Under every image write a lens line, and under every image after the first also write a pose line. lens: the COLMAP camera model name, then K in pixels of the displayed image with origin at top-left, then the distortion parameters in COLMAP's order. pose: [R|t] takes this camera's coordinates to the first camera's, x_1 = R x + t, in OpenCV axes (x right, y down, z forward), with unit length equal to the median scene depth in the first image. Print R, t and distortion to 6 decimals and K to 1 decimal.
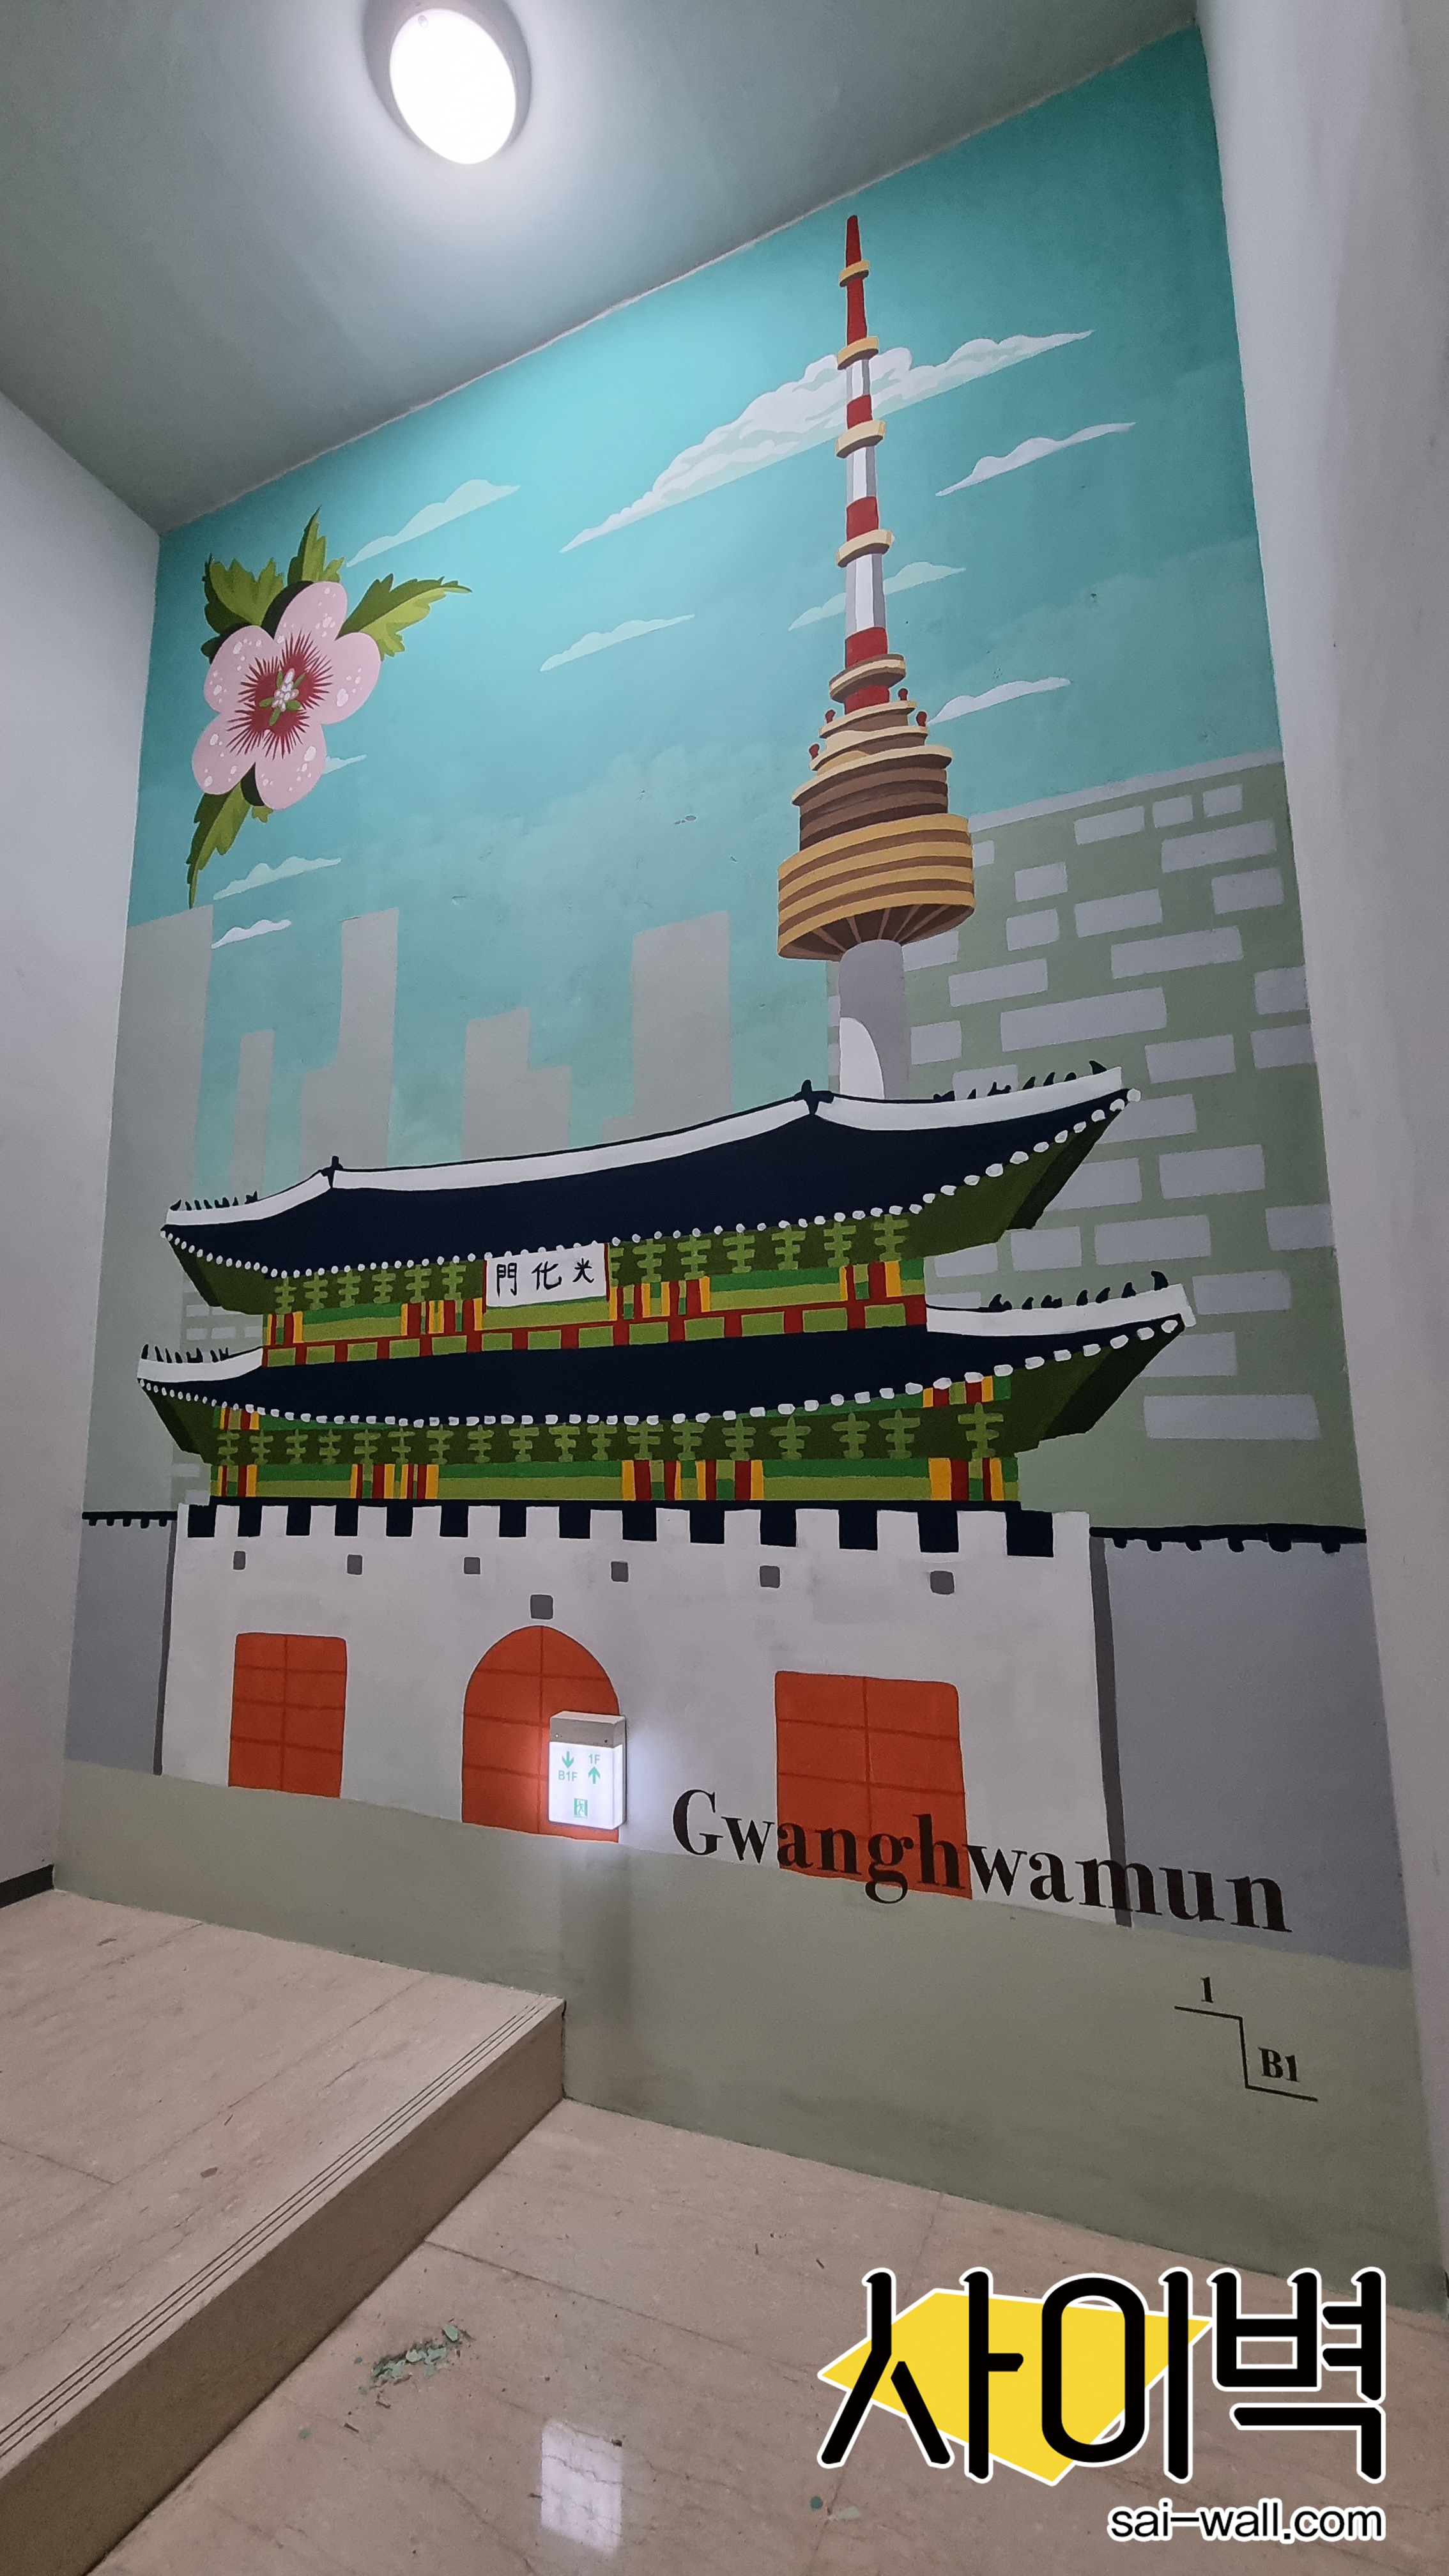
lens RADIAL K [[1034.2, 0, 729.6], [0, 1034.2, 1298.8], [0, 0, 1]] dist [0.003368, -0.003829]
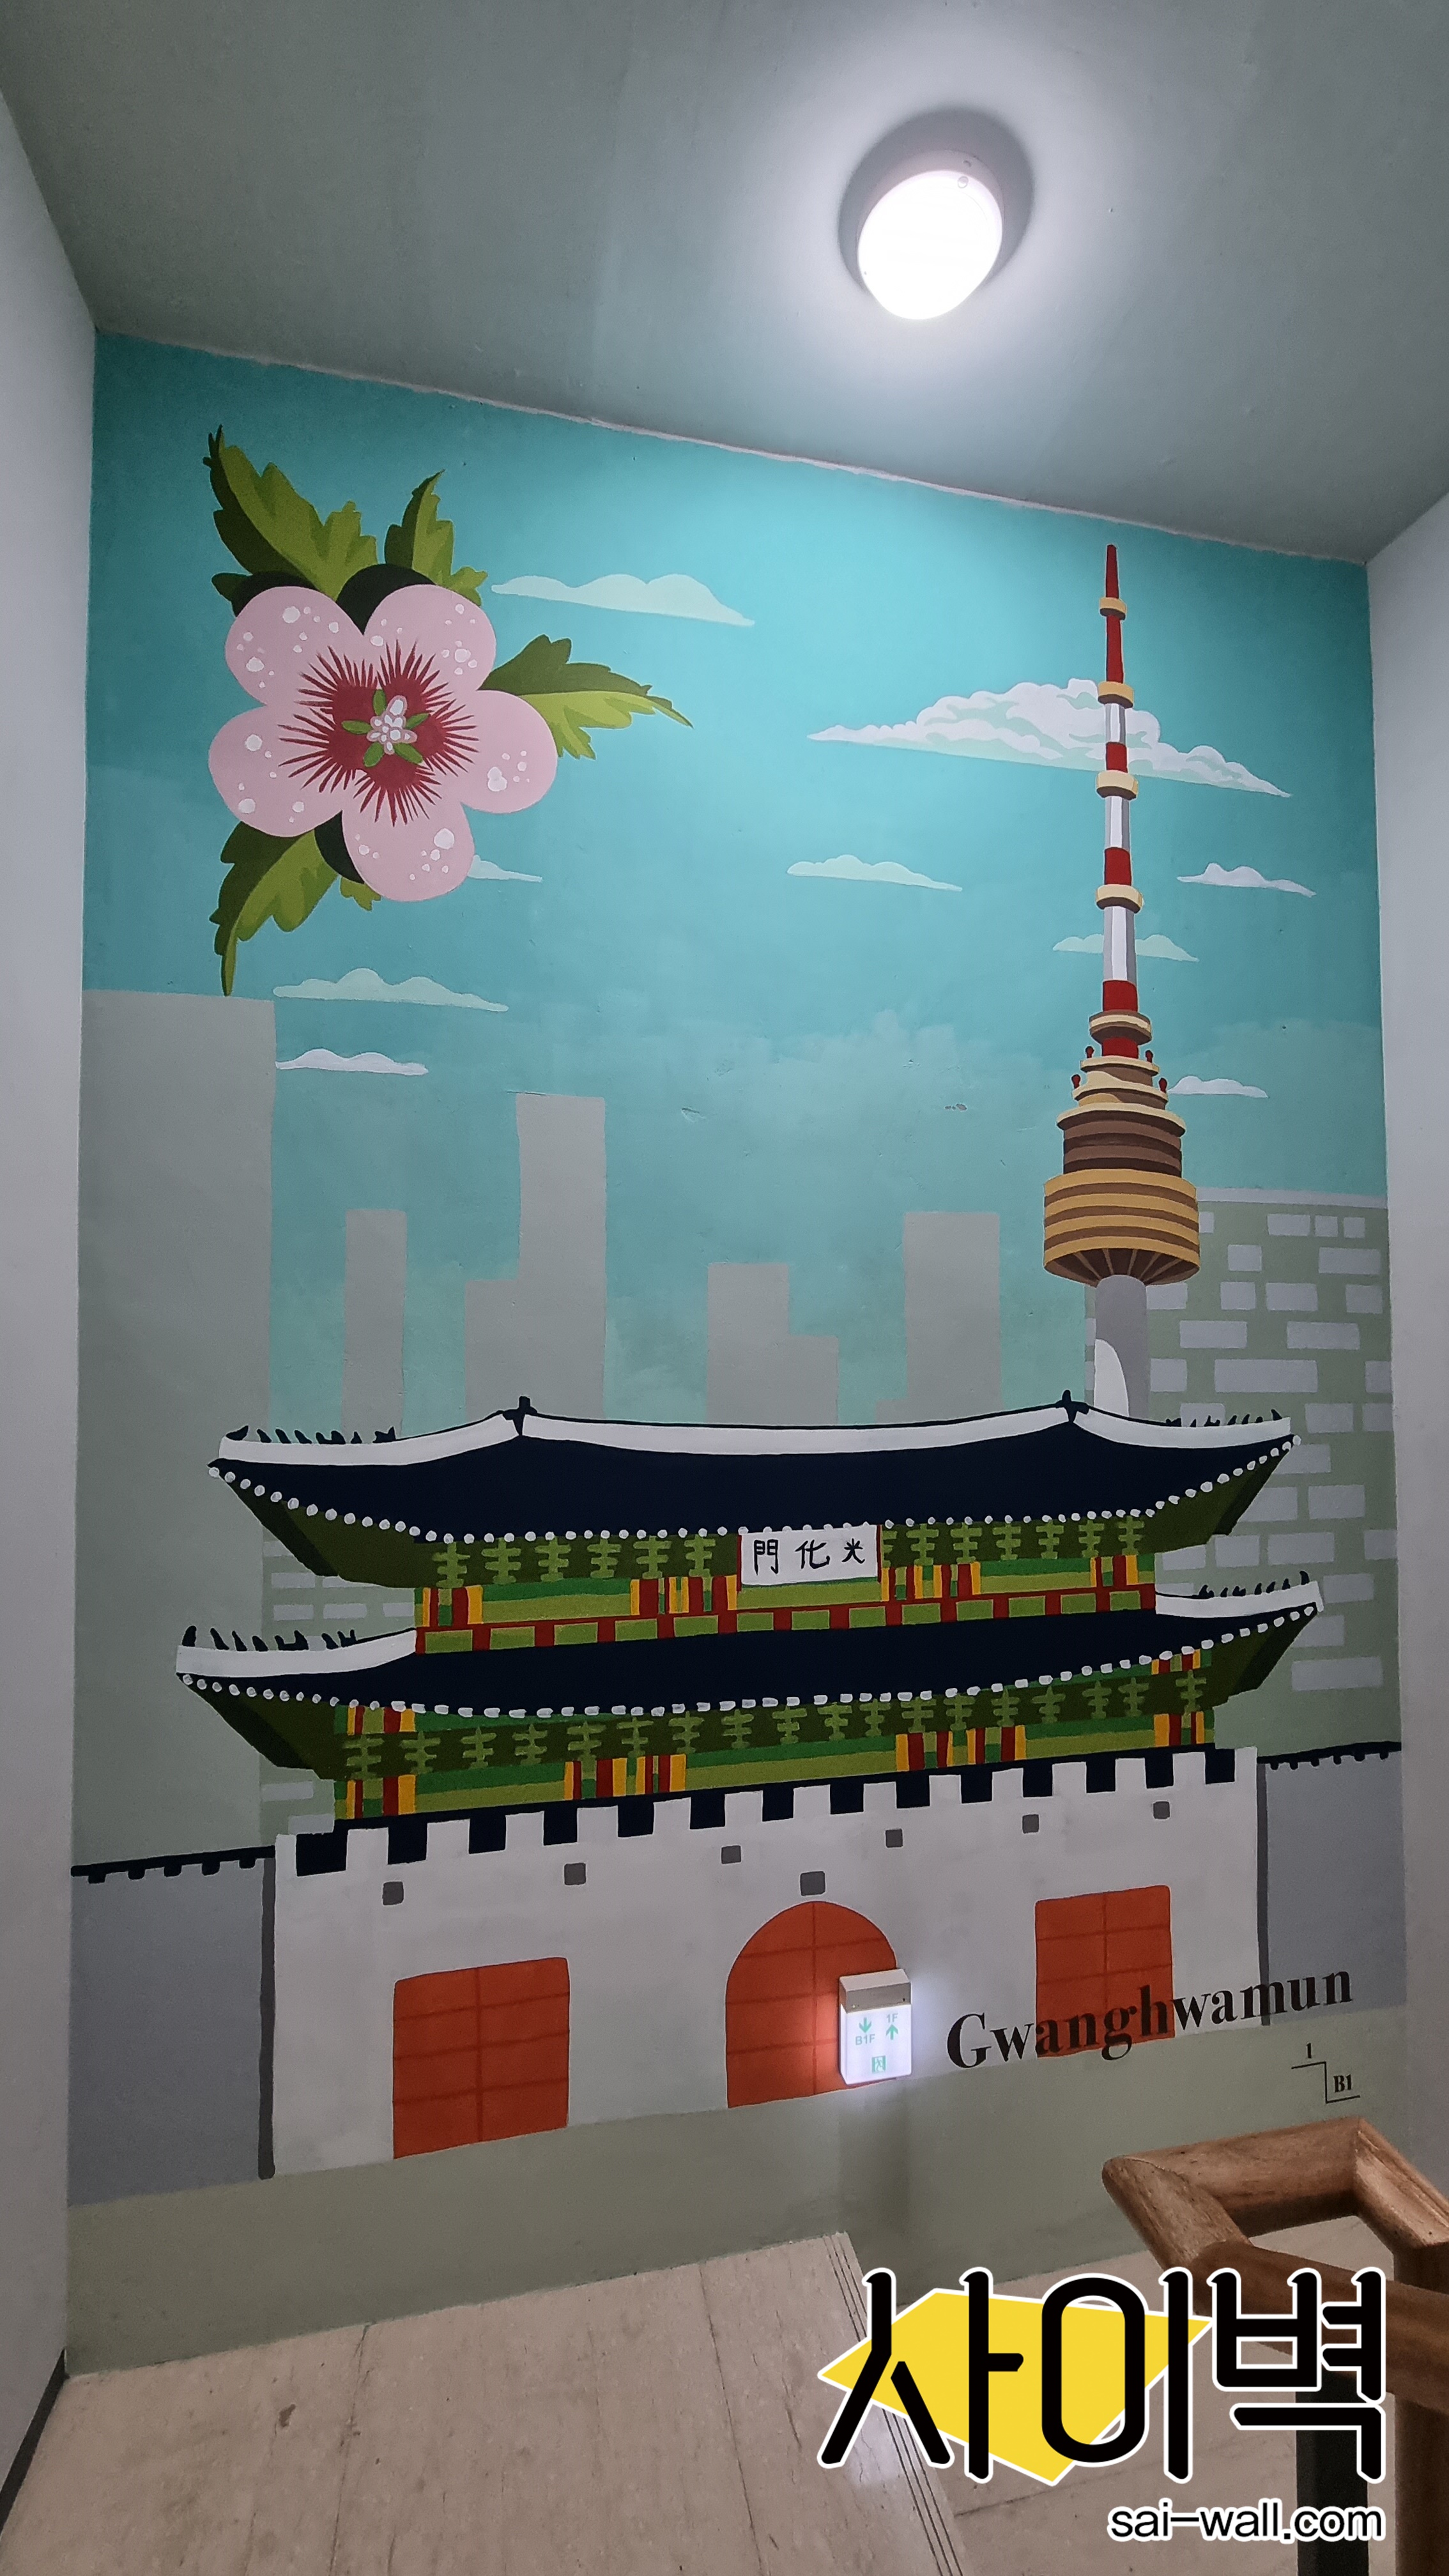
lens RADIAL K [[1034.2, 0, 729.6], [0, 1034.2, 1298.8], [0, 0, 1]] dist [0.003368, -0.003829]
pose [[0.817692, 0.032590, 0.574733, -0.861426], [-0.099140, 0.991451, 0.084830, -0.358814], [-0.567055, -0.126344, 0.813932, 0.281589]]
